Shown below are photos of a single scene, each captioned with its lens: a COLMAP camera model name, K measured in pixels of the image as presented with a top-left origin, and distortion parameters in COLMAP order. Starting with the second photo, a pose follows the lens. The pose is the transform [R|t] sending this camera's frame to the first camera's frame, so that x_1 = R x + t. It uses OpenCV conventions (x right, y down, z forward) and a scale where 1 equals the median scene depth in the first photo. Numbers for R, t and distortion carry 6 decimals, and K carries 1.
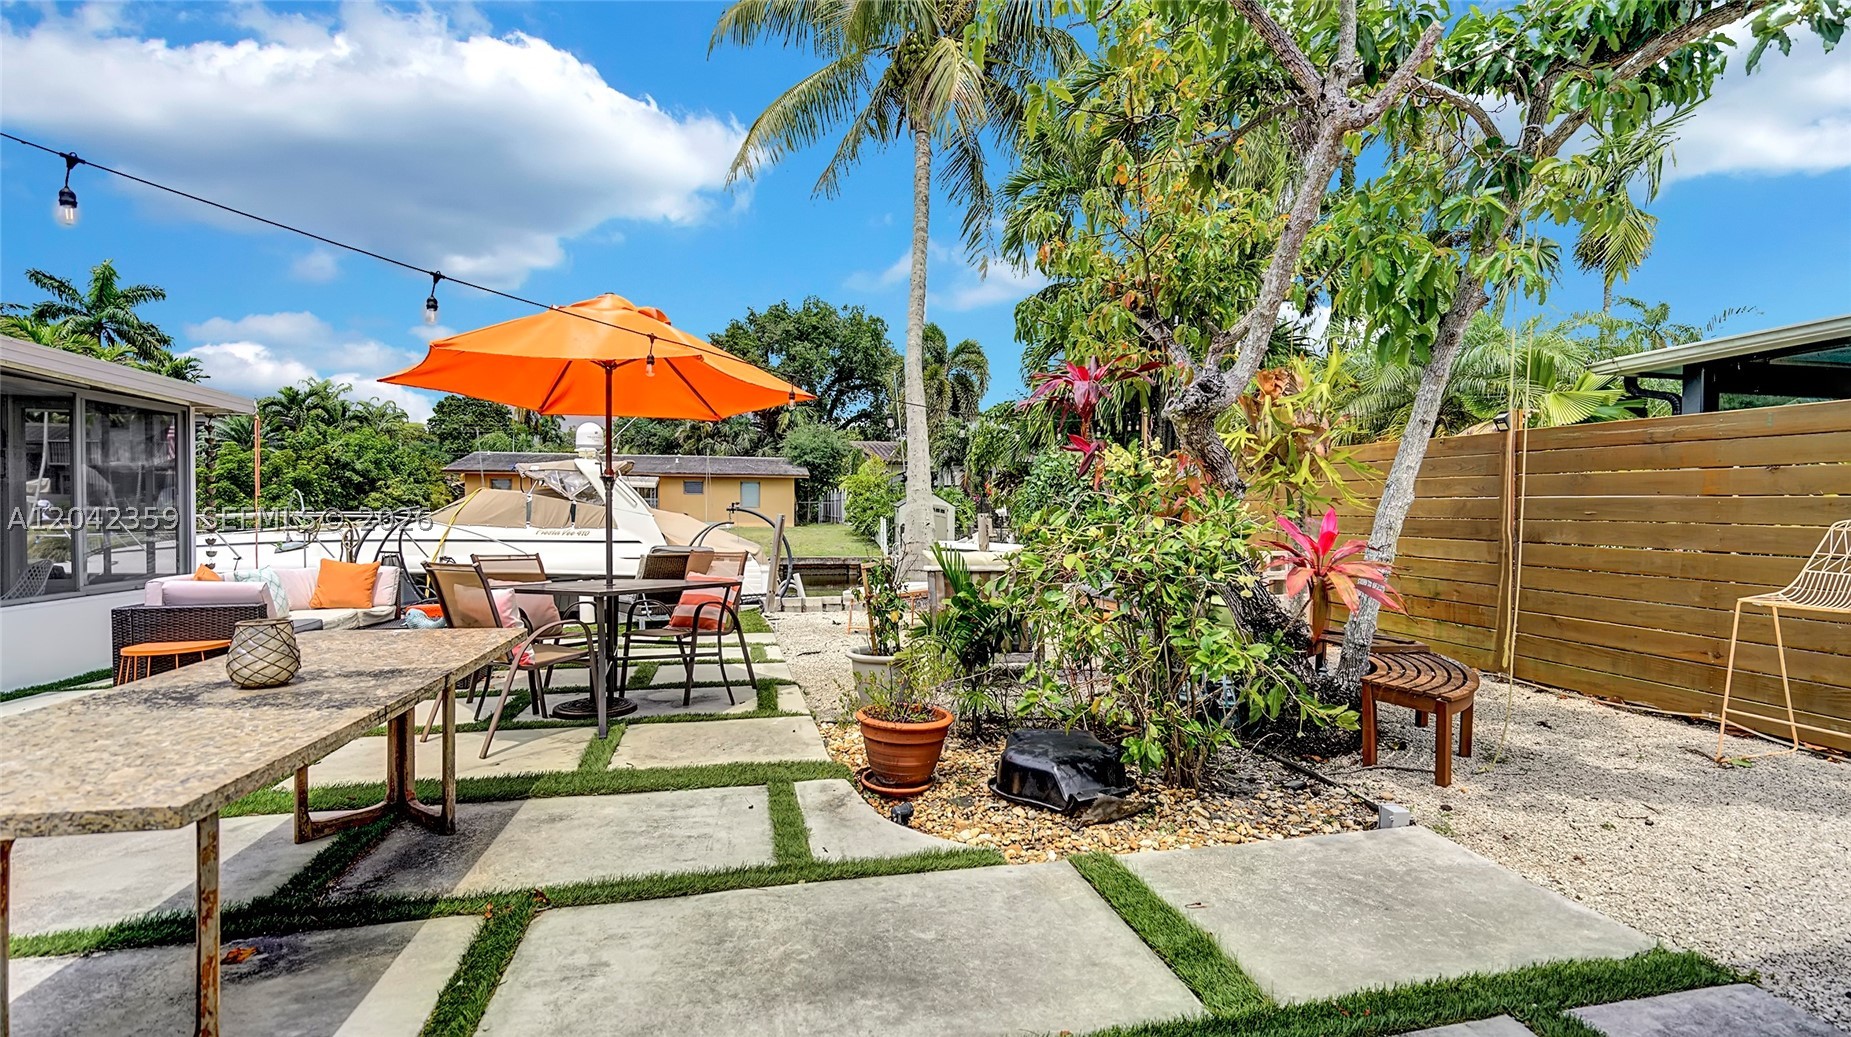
lens RADIAL K [[858.5, 0, 934.8], [0, 858.5, 522.0], [0, 0, 1]] dist [-0.006079, 0.001688]
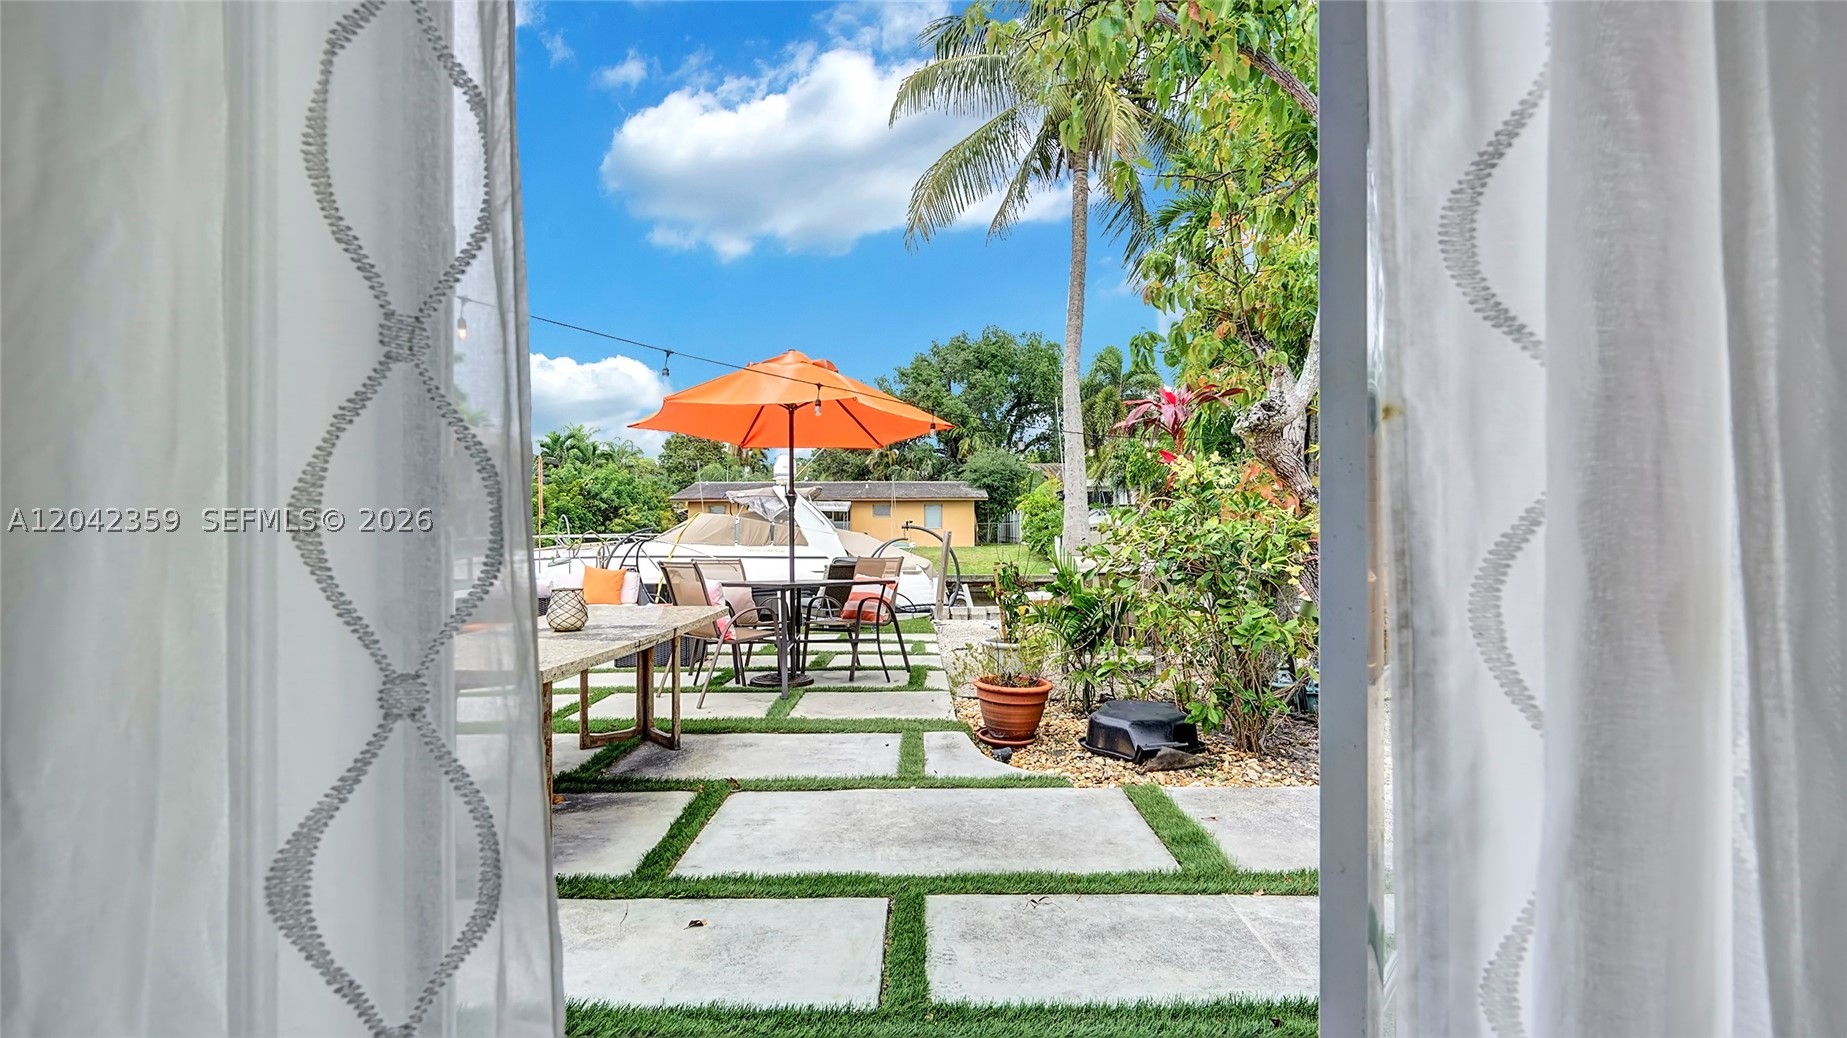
lens RADIAL K [[856.6, 0, 921.2], [0, 856.6, 521.3], [0, 0, 1]] dist [-0.006079, 0.001688]
pose [[0.972474, -0.012882, -0.232656, 0.105737], [0.006419, 0.999573, -0.028514, 0.023292], [0.232924, 0.026236, 0.972141, -0.191157]]
